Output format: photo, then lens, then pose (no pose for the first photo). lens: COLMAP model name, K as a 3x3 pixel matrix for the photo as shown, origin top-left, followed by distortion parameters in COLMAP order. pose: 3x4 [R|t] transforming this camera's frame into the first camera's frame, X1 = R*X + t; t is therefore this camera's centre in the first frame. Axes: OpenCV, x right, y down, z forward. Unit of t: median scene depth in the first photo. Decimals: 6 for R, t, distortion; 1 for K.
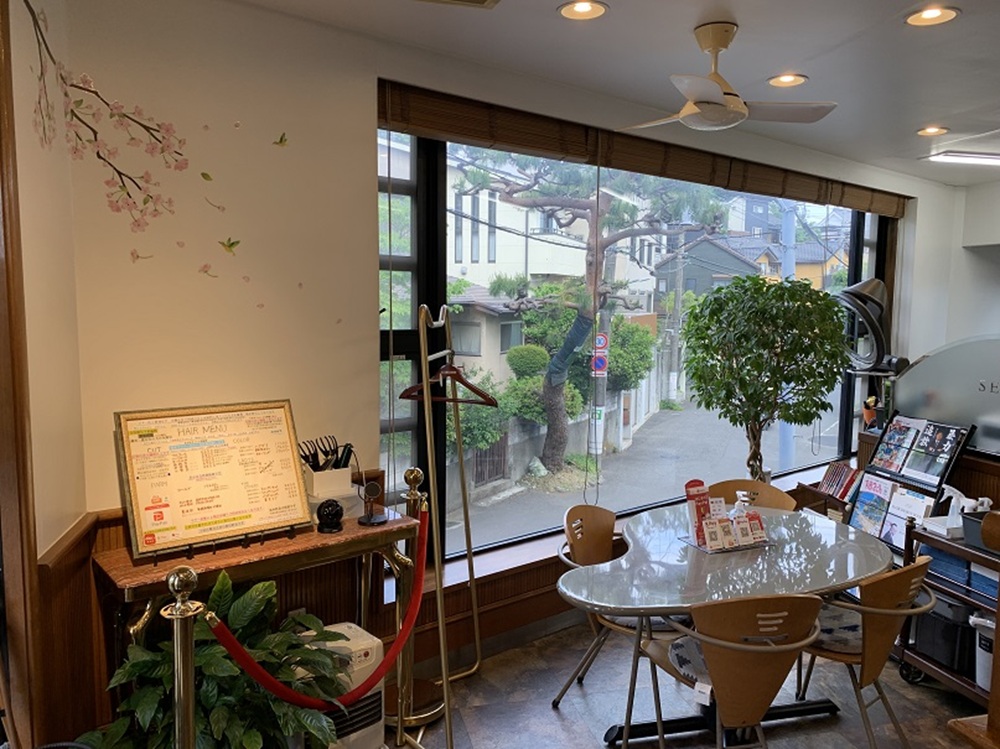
lens RADIAL K [[766.5, 0, 500.0], [0, 766.5, 374.5], [0, 0, 1]] dist [0.070702, -0.078856]
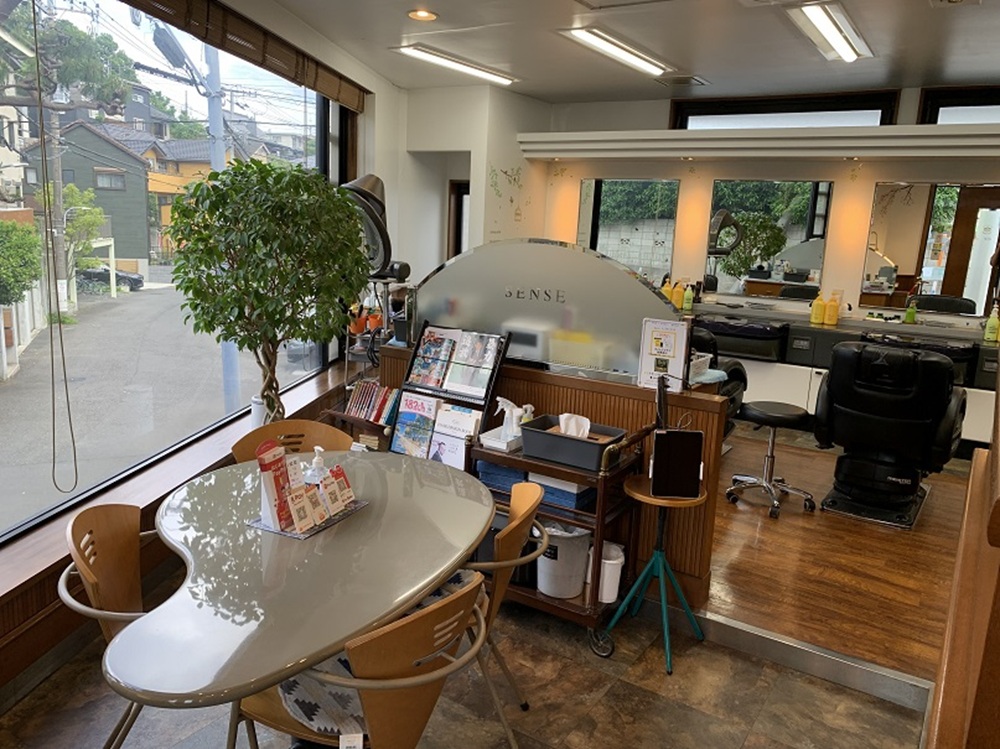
lens RADIAL K [[766.5, 0, 500.0], [0, 766.5, 374.5], [0, 0, 1]] dist [0.070702, -0.078856]
pose [[0.737120, -0.112683, 0.666301, -0.046180], [0.029452, 0.990419, 0.134915, -0.011742], [-0.675120, -0.079825, 0.733377, 0.266105]]
